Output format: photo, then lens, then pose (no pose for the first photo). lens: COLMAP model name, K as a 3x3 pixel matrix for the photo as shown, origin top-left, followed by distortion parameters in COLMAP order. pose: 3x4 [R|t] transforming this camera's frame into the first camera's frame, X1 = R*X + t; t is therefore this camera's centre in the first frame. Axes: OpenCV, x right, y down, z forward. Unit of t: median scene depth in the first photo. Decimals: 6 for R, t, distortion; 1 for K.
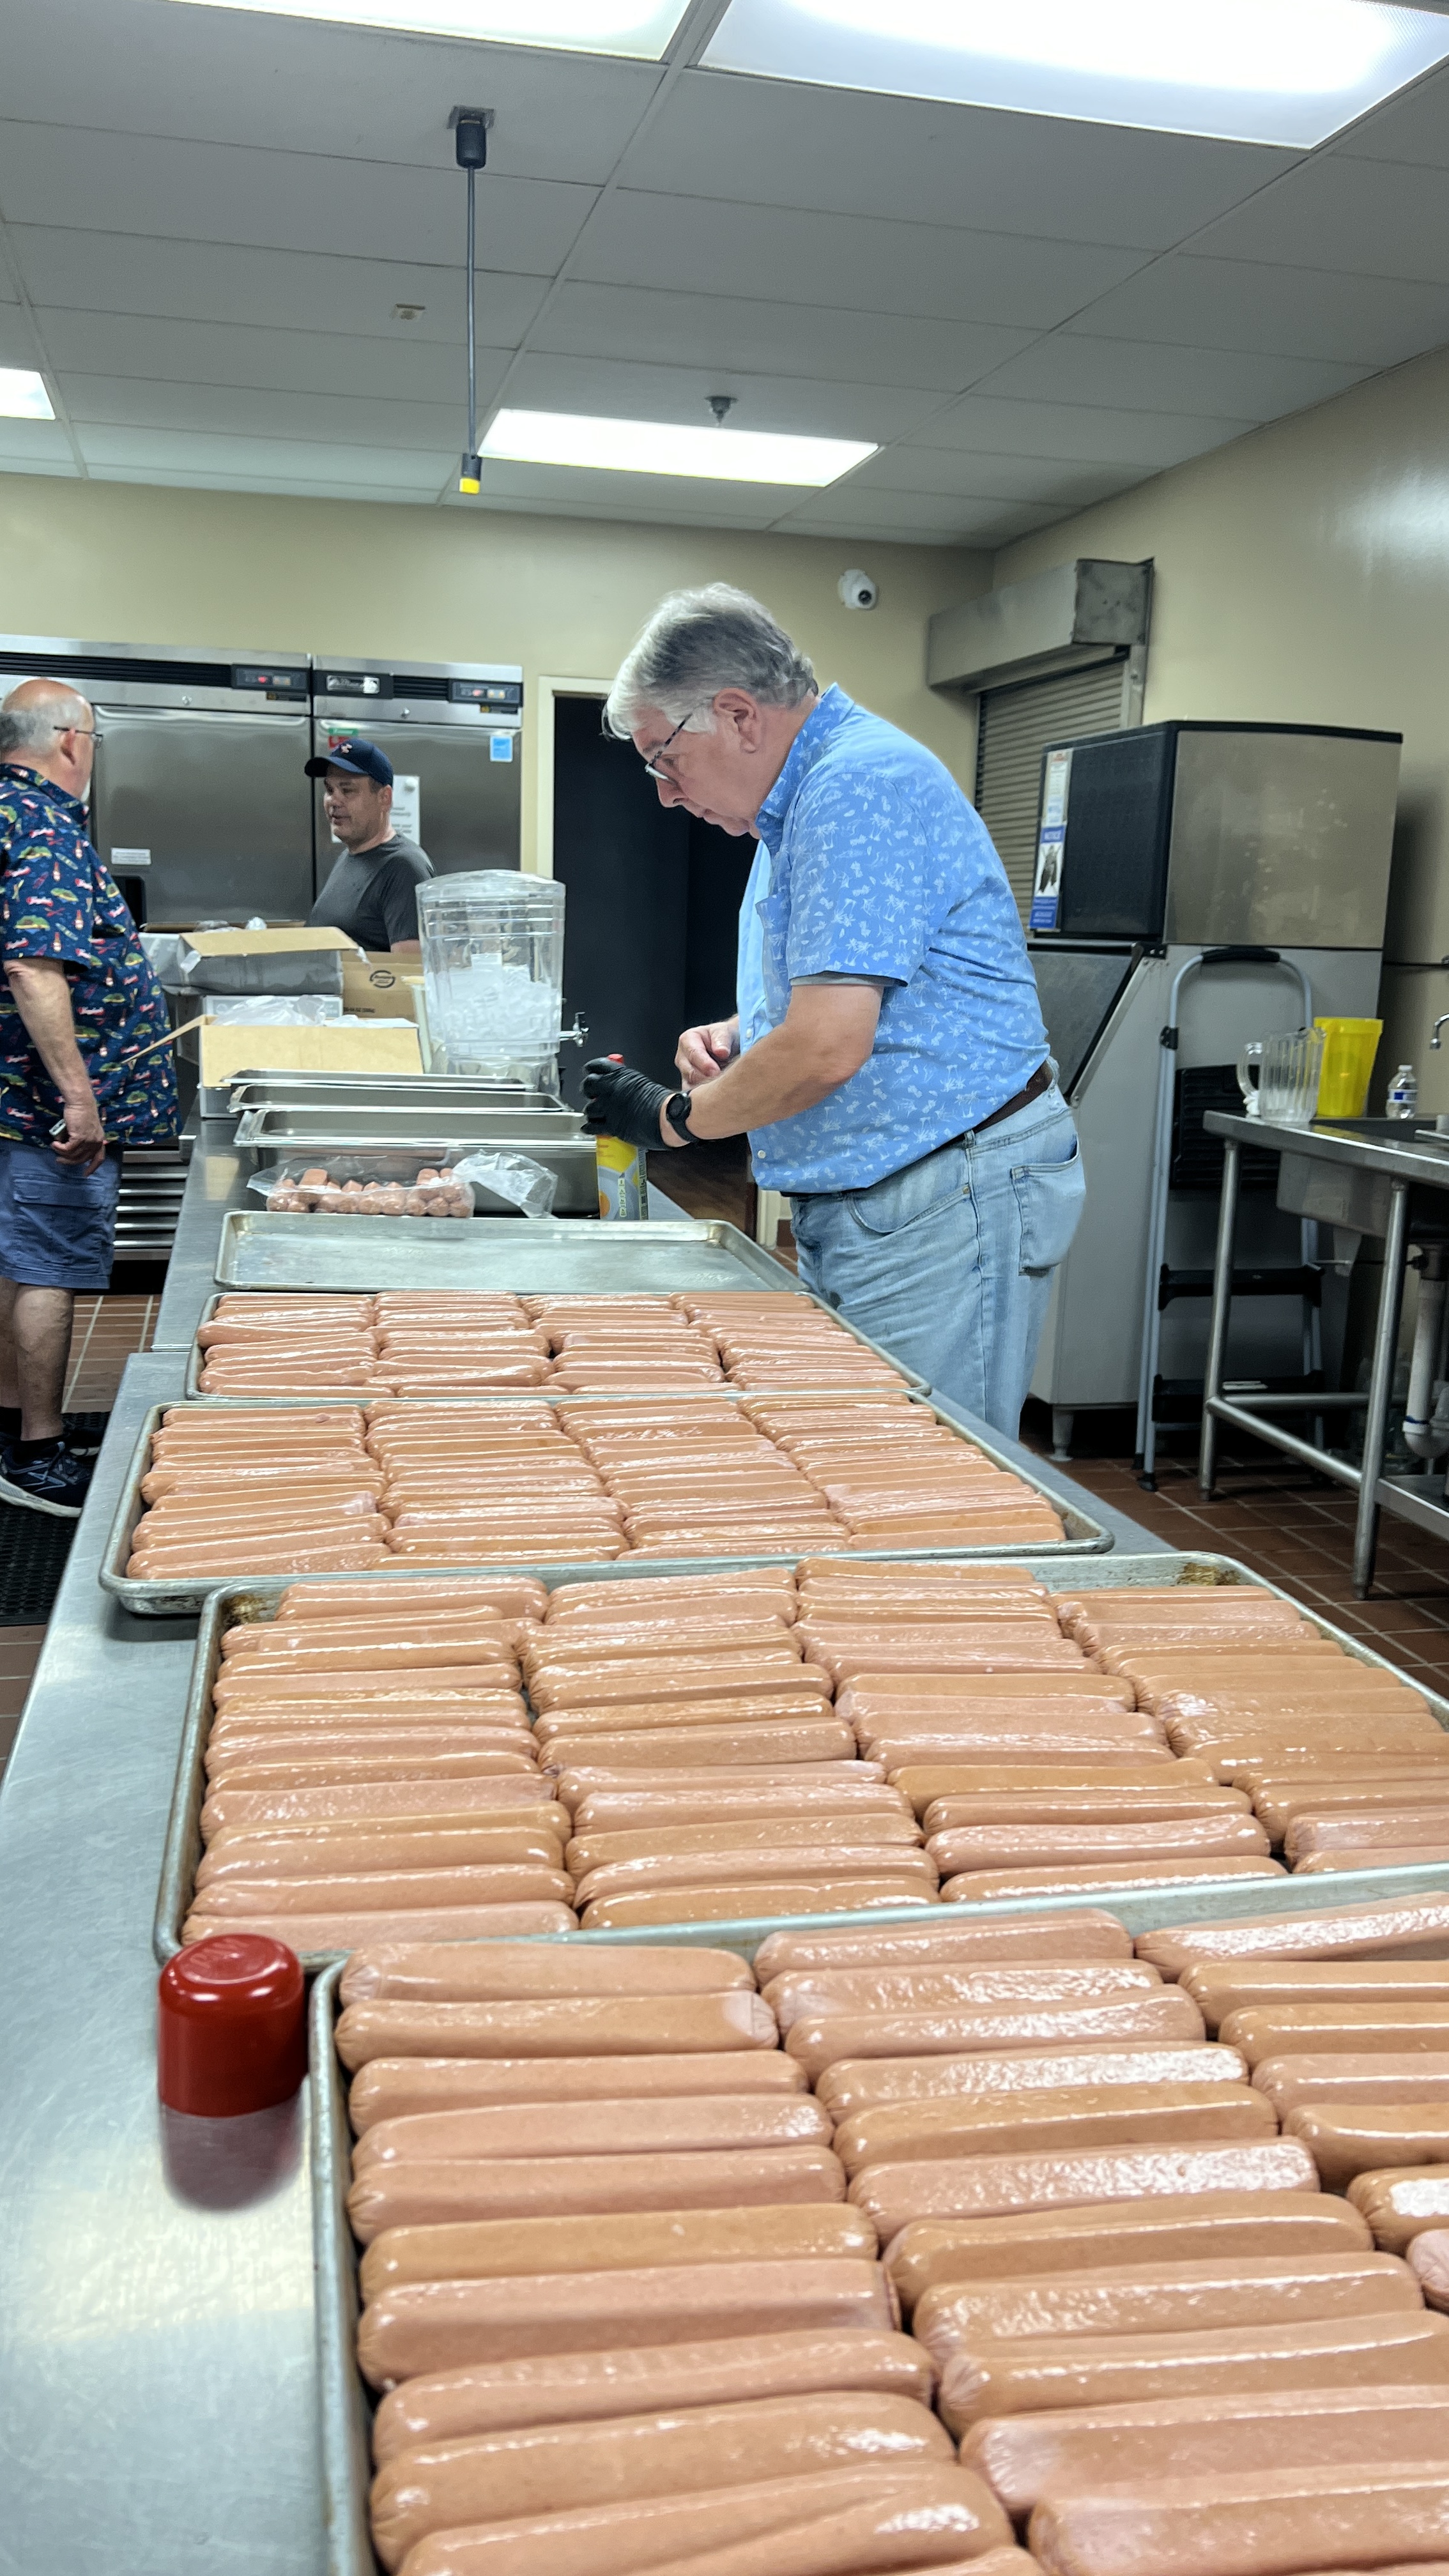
lens RADIAL K [[1951.9, 0, 701.4], [0, 1951.9, 1307.3], [0, 0, 1]] dist [0.029511, -0.038771]
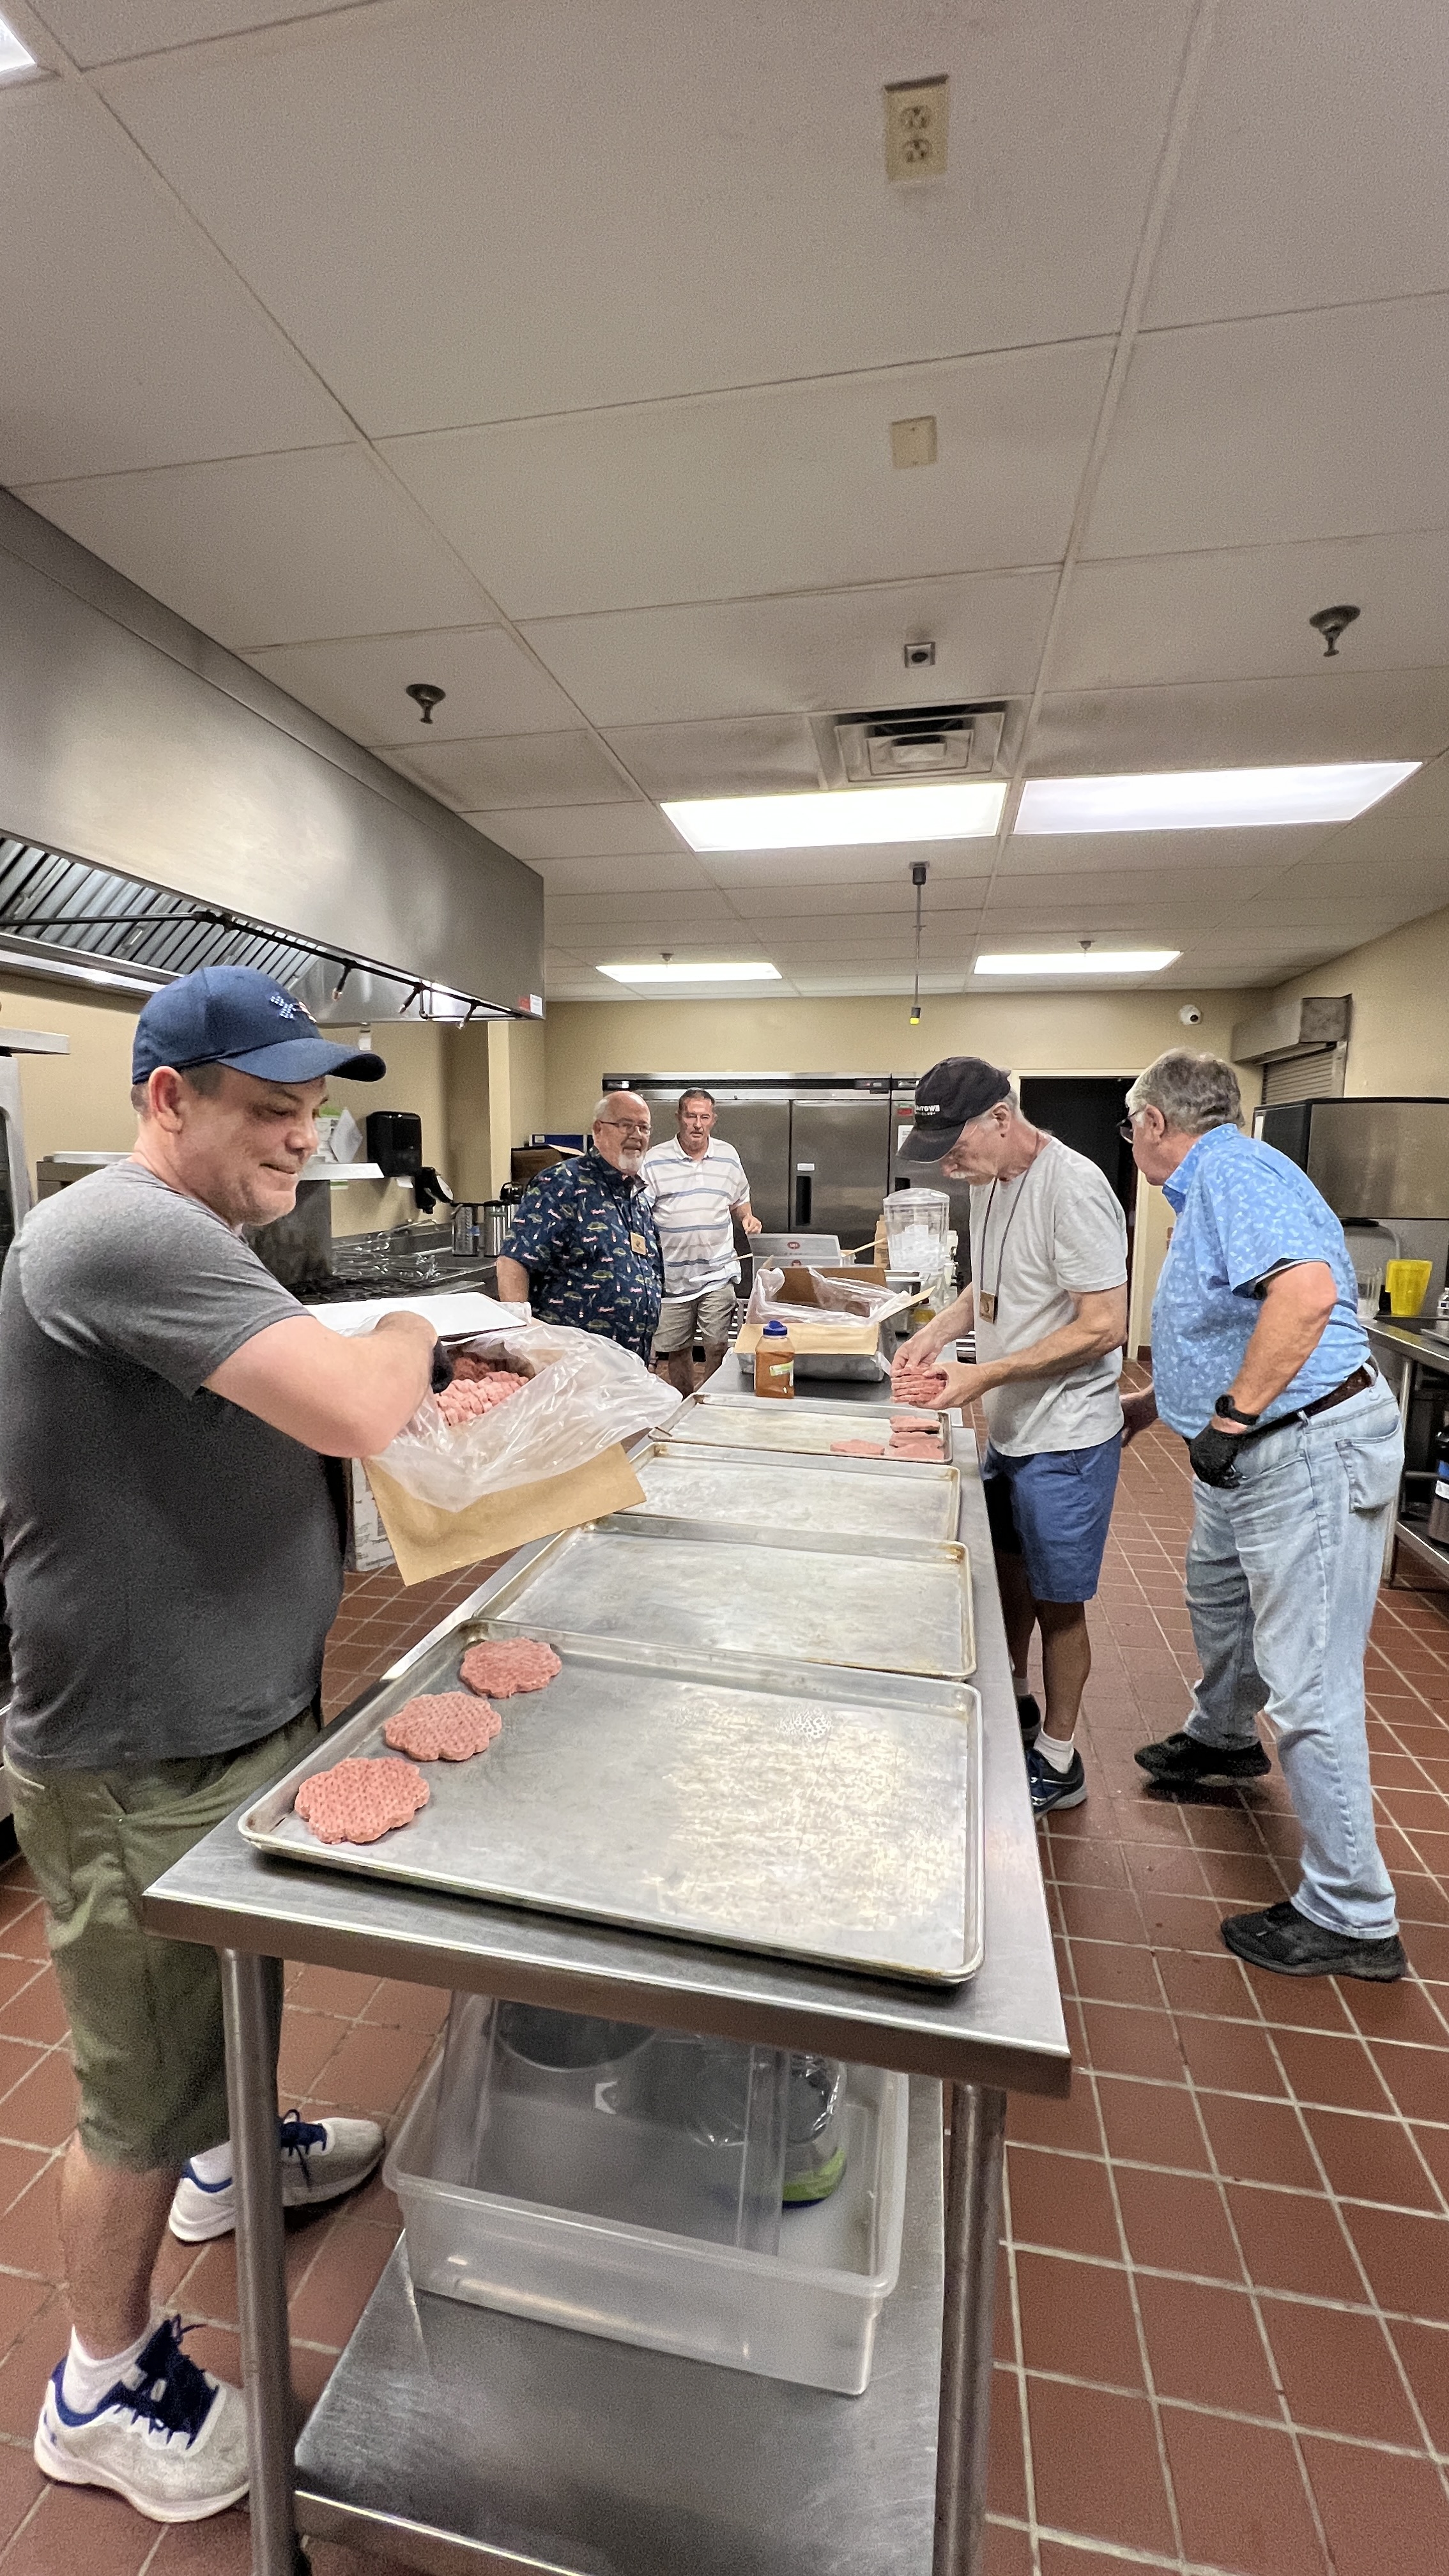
lens RADIAL K [[1034.1, 0, 718.3], [0, 1034.1, 1289.8], [0, 0, 1]] dist [-0.012714, 0.001640]
pose [[0.911266, 0.029114, -0.410789, 0.162858], [-0.060019, 0.996236, -0.062535, -0.027795], [0.407422, 0.081641, 0.909583, -0.127762]]
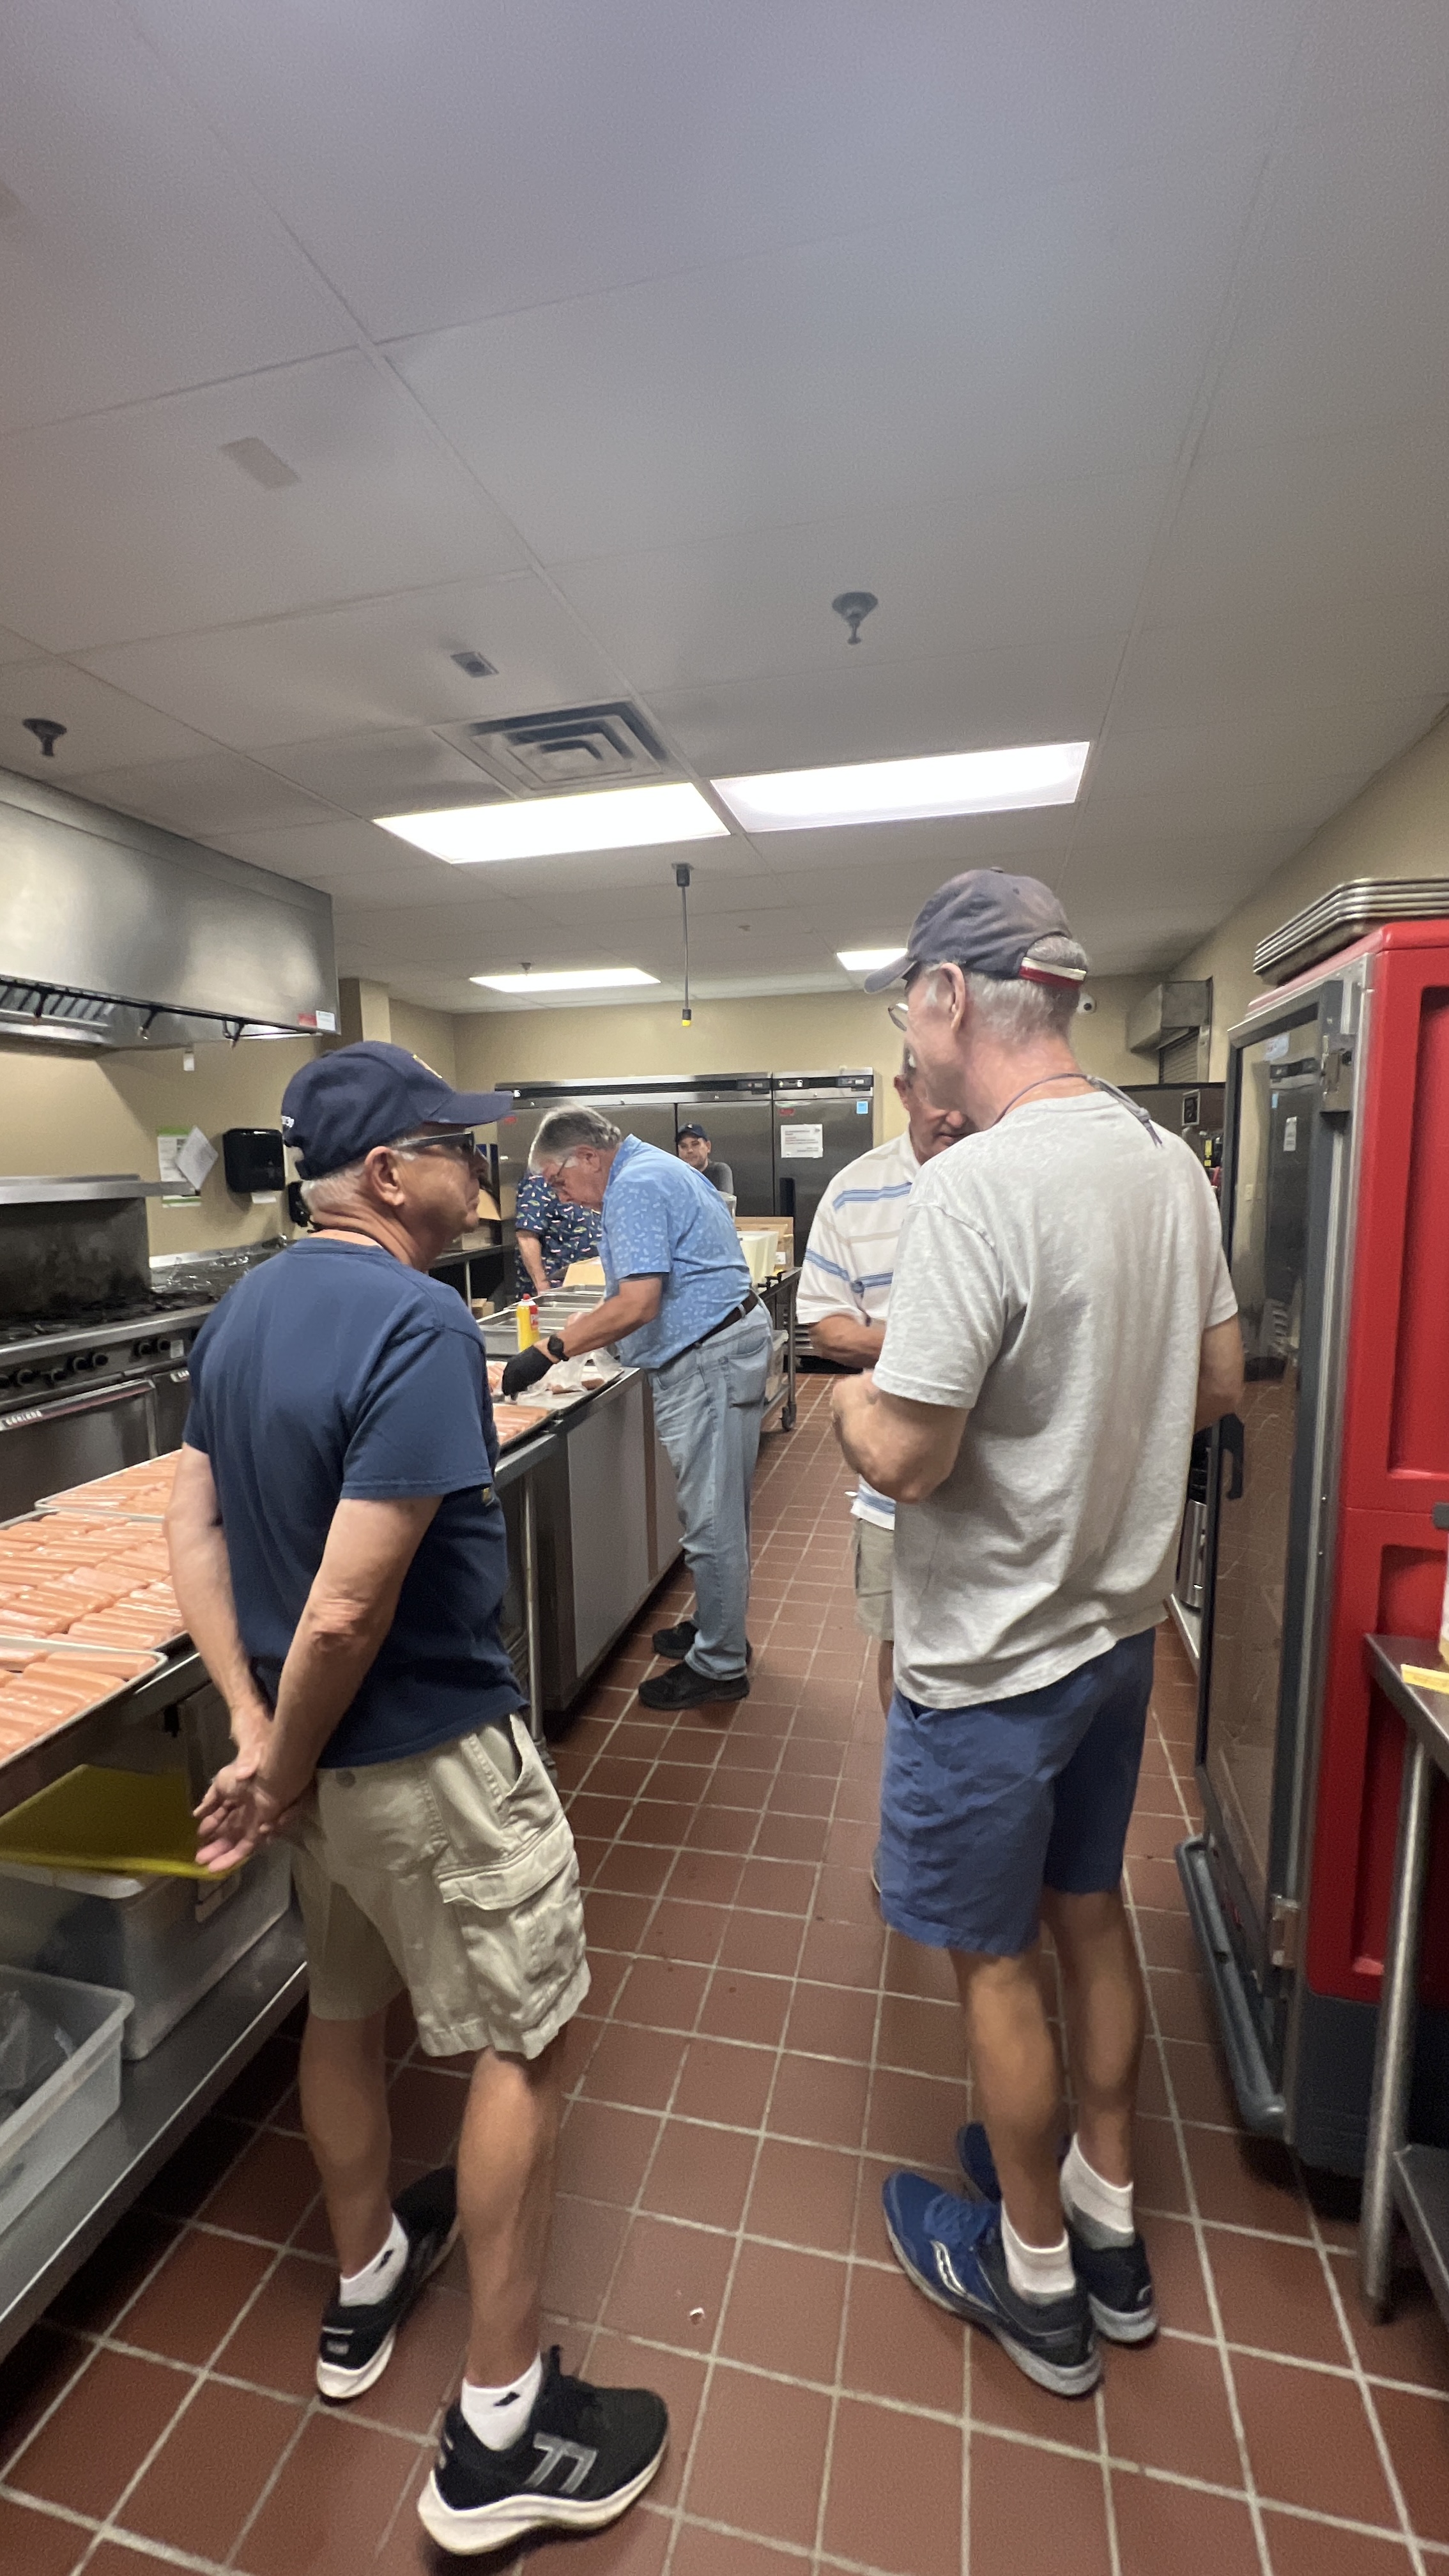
lens RADIAL K [[1034.1, 0, 713.8], [0, 1034.1, 1277.4], [0, 0, 1]] dist [-0.012714, 0.001640]
pose [[0.891707, 0.002982, -0.452602, 0.421263], [-0.040006, 0.996584, -0.072252, -0.050594], [0.450841, 0.082535, 0.888781, 0.004757]]
